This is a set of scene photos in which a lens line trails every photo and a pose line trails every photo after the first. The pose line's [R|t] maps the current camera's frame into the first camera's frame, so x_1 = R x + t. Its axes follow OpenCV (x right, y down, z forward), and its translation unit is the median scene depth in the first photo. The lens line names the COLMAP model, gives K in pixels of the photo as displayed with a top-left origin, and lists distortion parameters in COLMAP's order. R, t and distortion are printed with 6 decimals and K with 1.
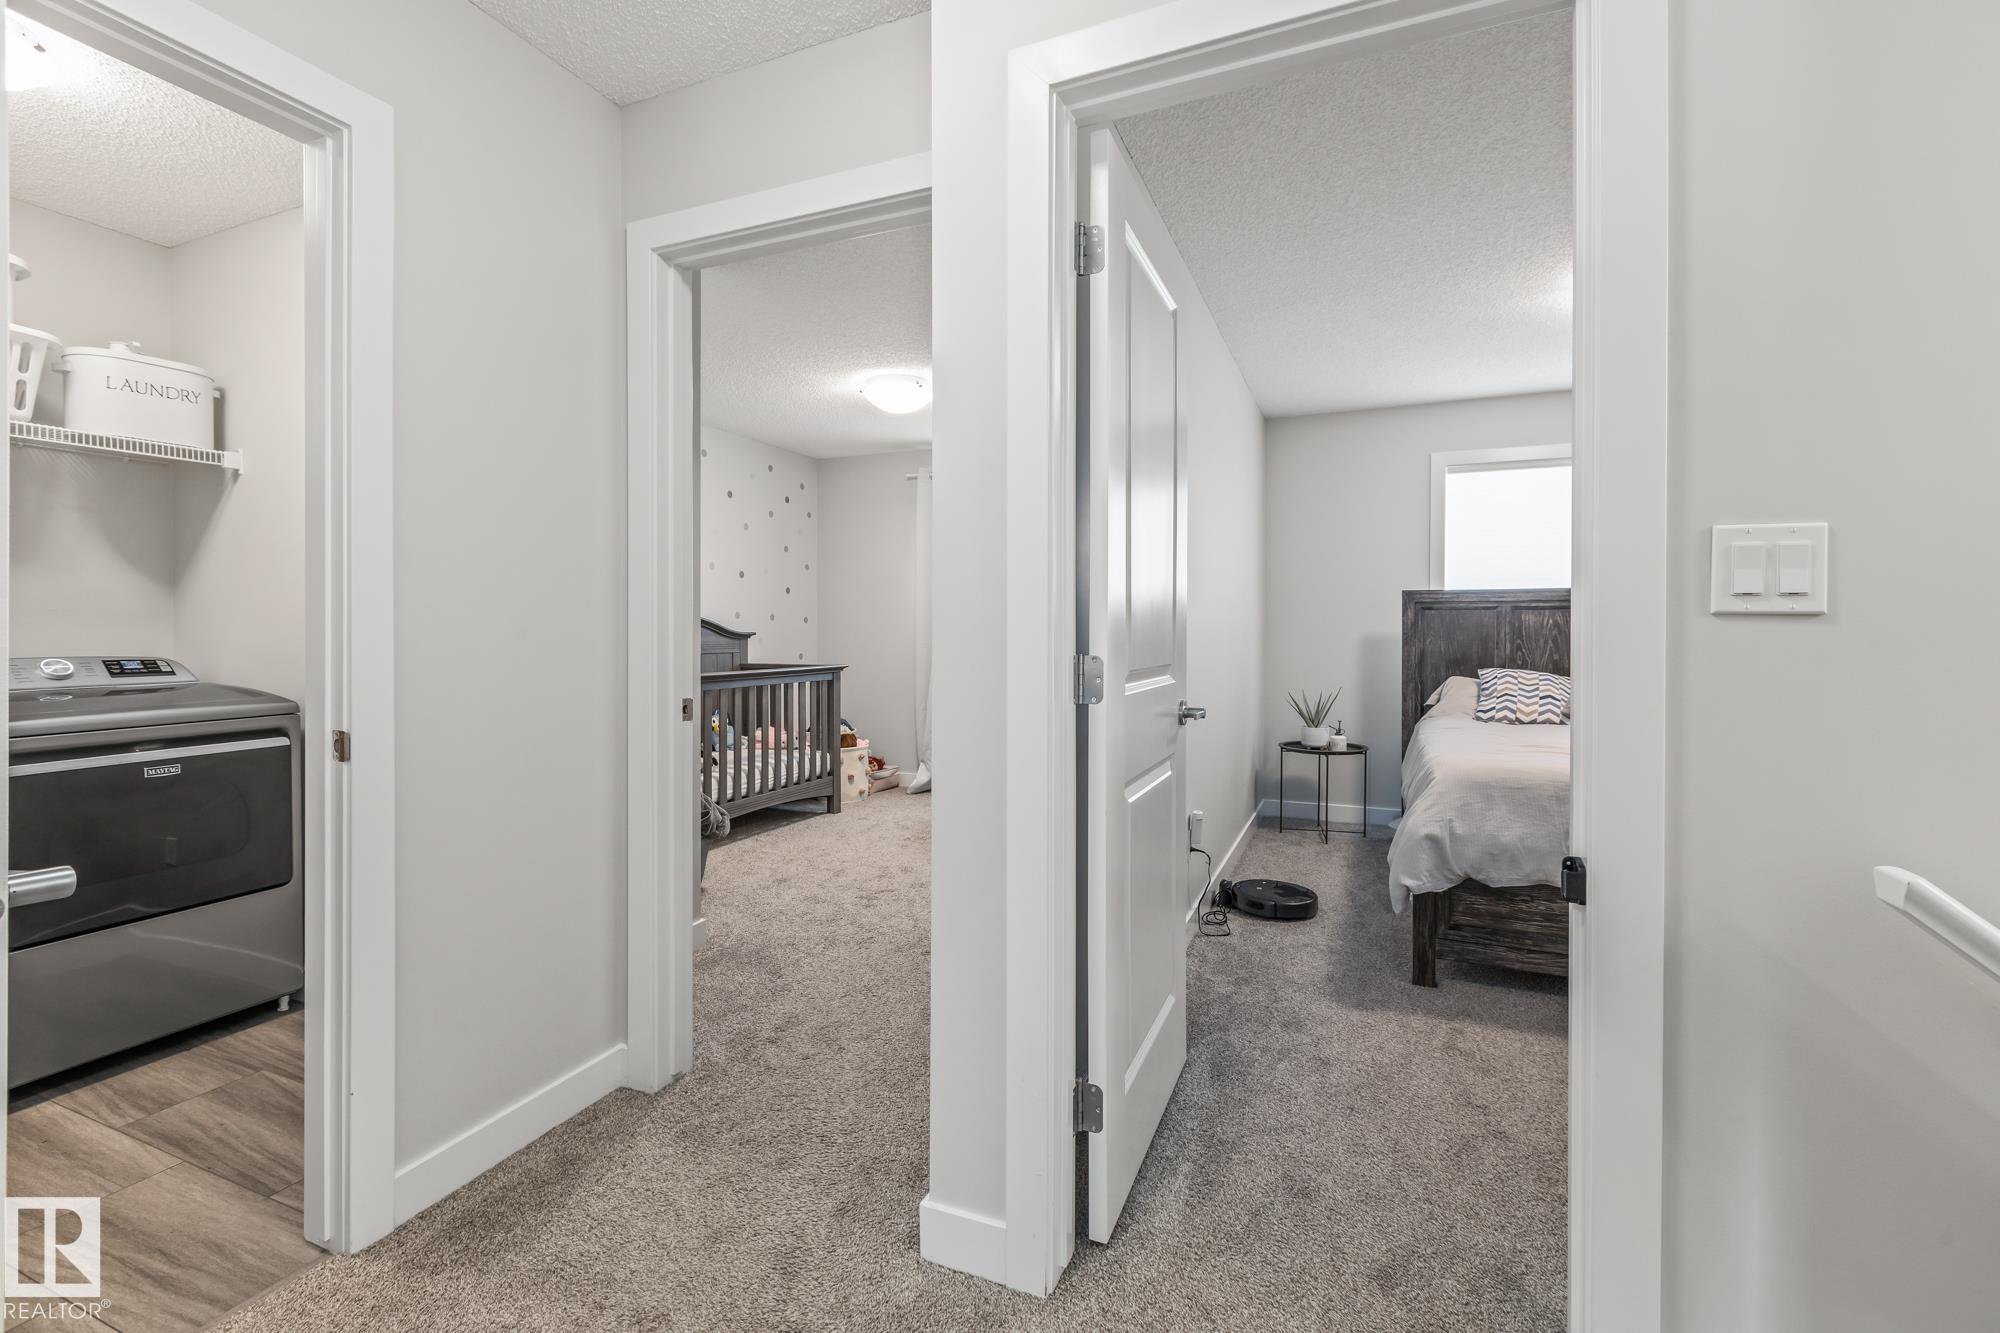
lens RADIAL K [[884.1, 0, 993.1], [0, 884.1, 631.1], [0, 0, 1]] dist [-0.000055, -0.000348]
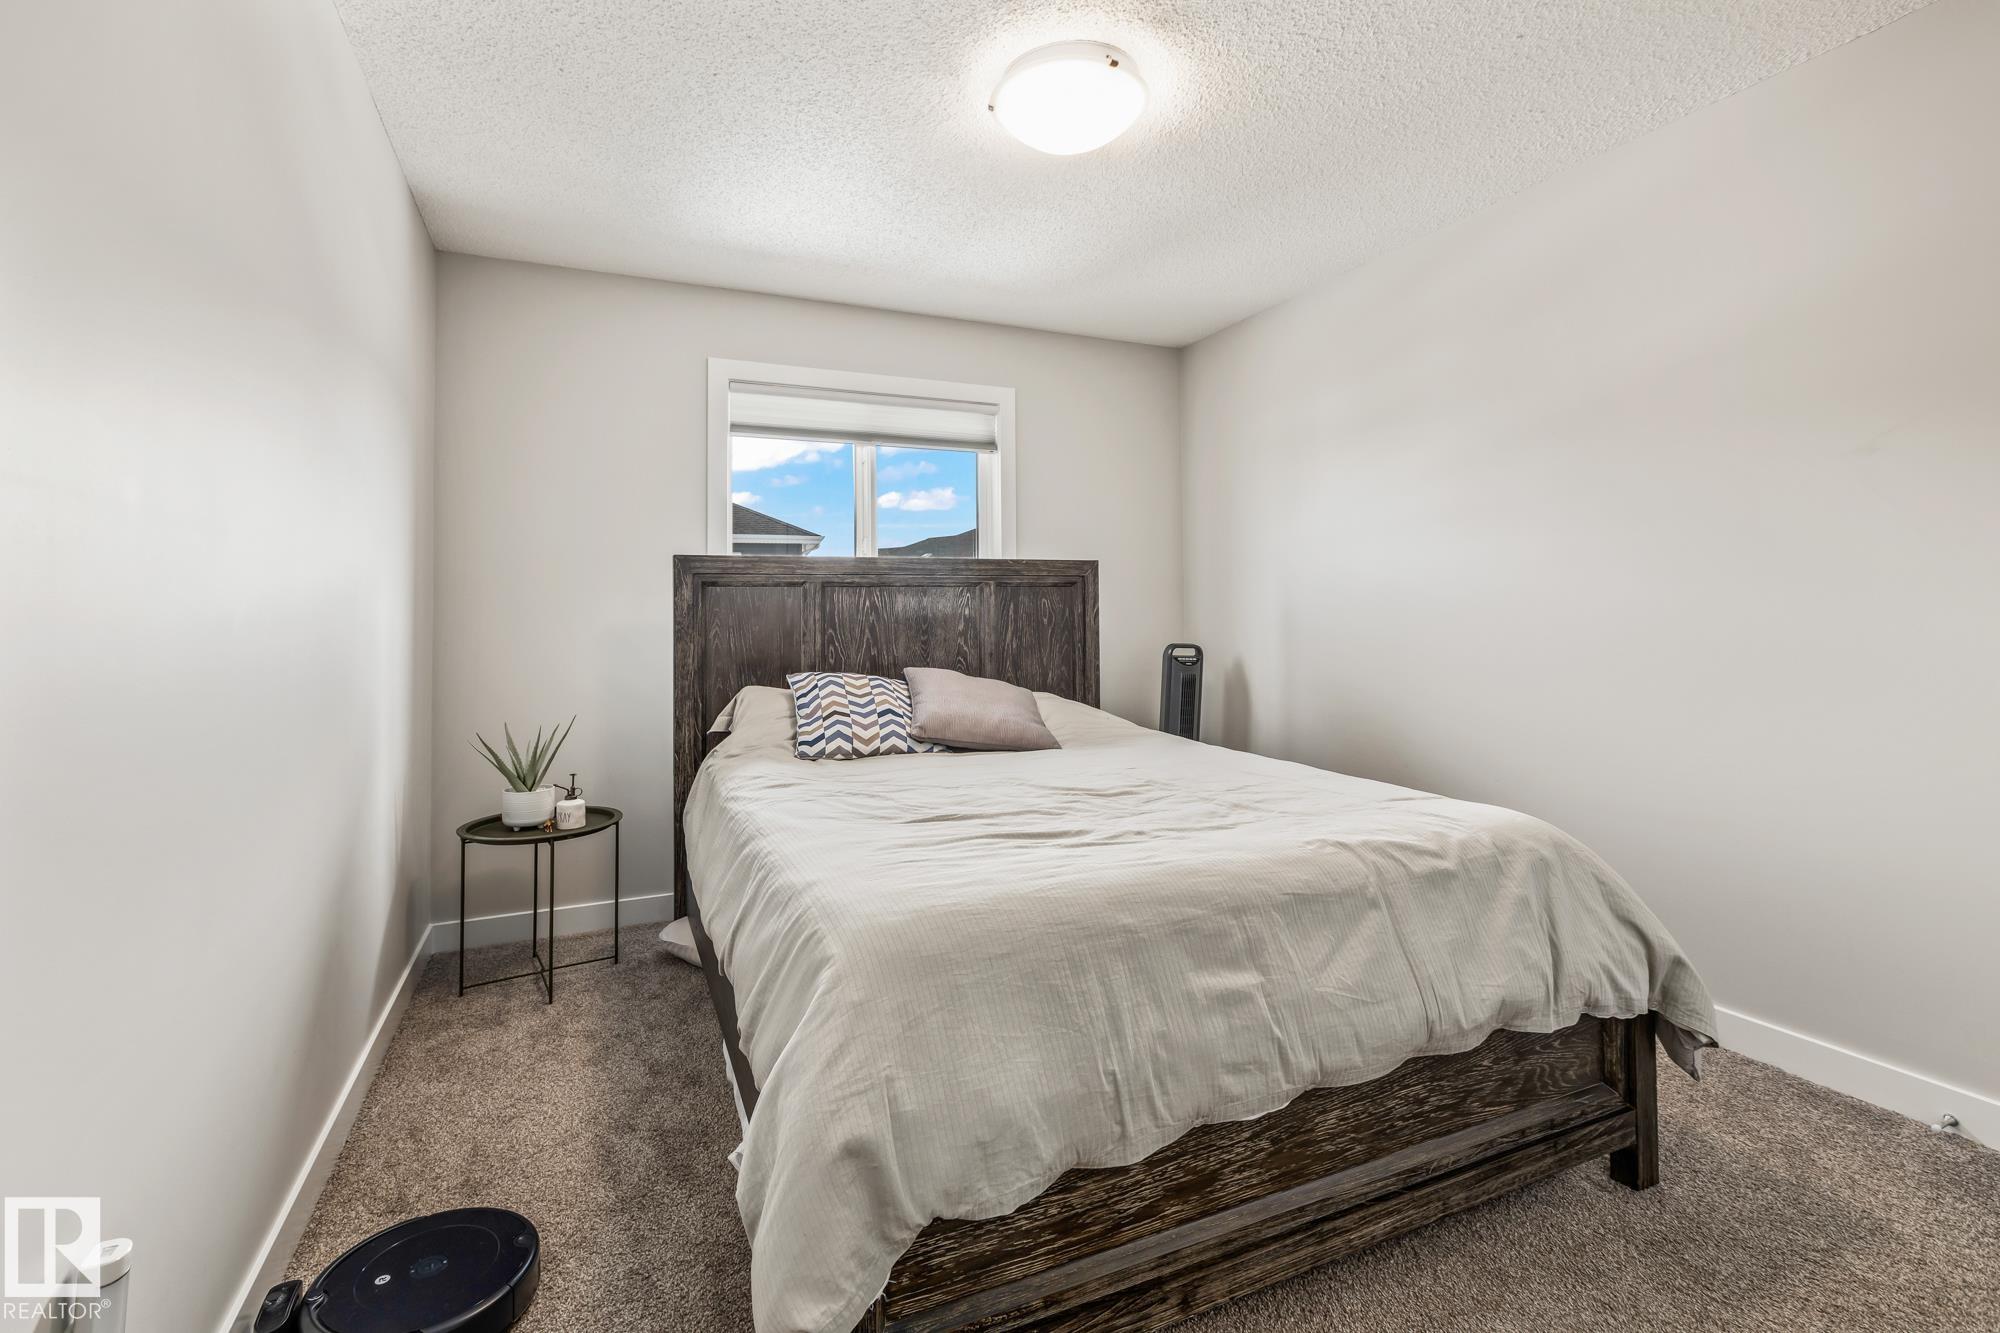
lens RADIAL K [[896.7, 0, 993.5], [0, 896.7, 593.6], [0, 0, 1]] dist [0.002089, 0.000170]
pose [[0.671784, 0.009905, 0.740681, 0.137635], [0.010303, 0.999689, -0.022713, -0.001117], [-0.740675, 0.022890, 0.671473, 0.390658]]
